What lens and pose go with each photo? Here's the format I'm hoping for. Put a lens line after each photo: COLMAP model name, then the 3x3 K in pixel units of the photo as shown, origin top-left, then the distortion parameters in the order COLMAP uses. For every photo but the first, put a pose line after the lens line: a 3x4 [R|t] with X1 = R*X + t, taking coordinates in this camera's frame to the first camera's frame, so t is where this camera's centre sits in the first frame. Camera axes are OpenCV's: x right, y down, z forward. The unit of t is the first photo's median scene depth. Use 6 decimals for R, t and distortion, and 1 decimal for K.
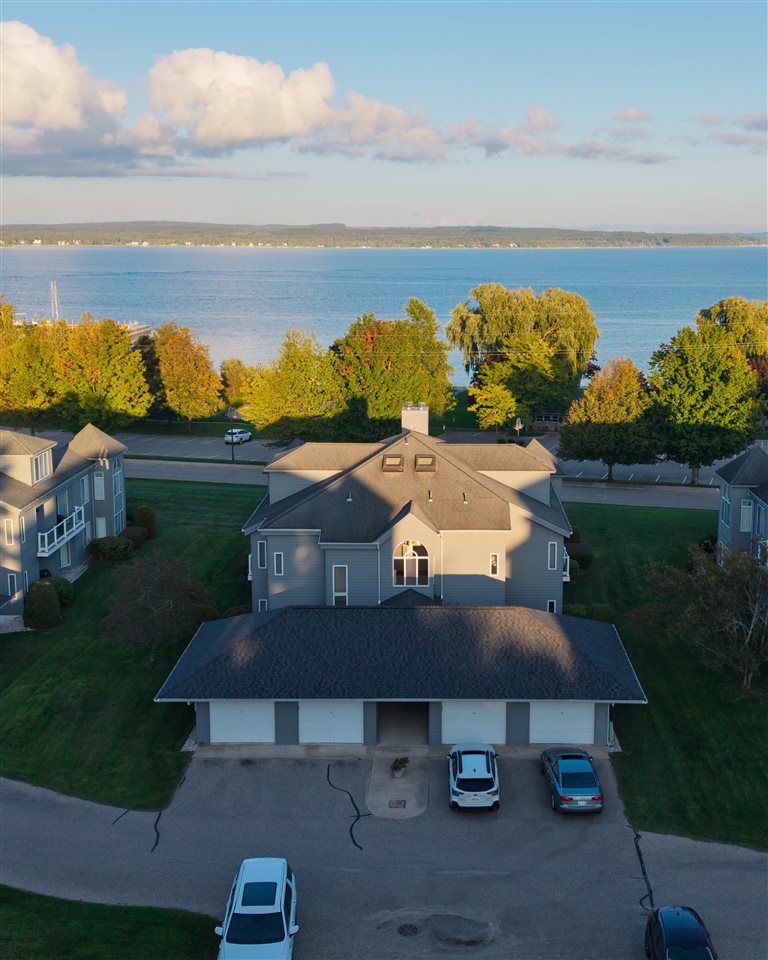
lens RADIAL K [[1144.6, 0, 426.8], [0, 1144.6, 462.7], [0, 0, 1]] dist [-0.016967, -0.029955]
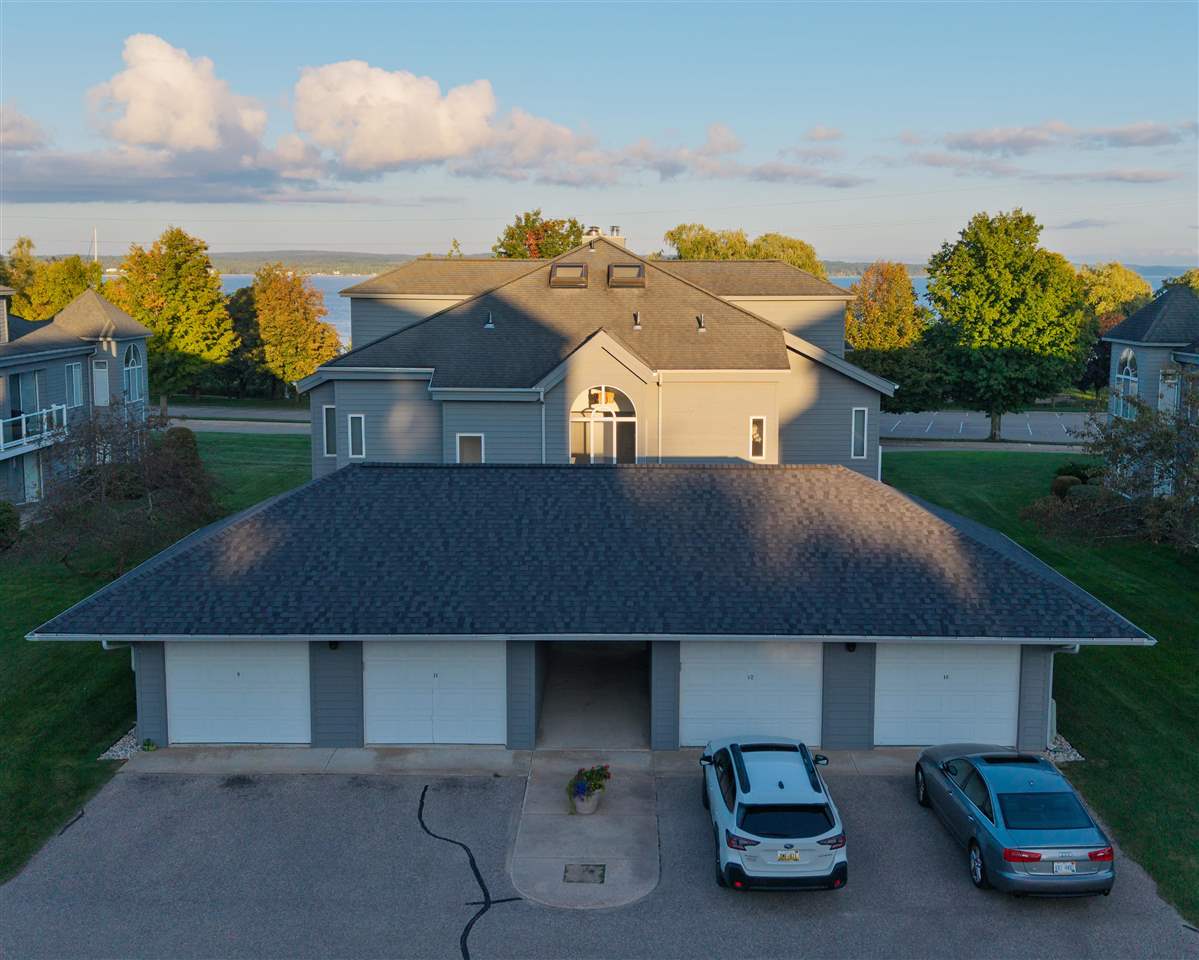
lens RADIAL K [[1273.2, 0, 599.5], [0, 1273.2, 480.0], [0, 0, 1]] dist [-0.010187, -0.024296]
pose [[0.999998, -0.001039, -0.001448, -0.017820], [0.000991, 0.999446, -0.033273, 0.157910], [0.001481, 0.033271, 0.999445, 0.493650]]
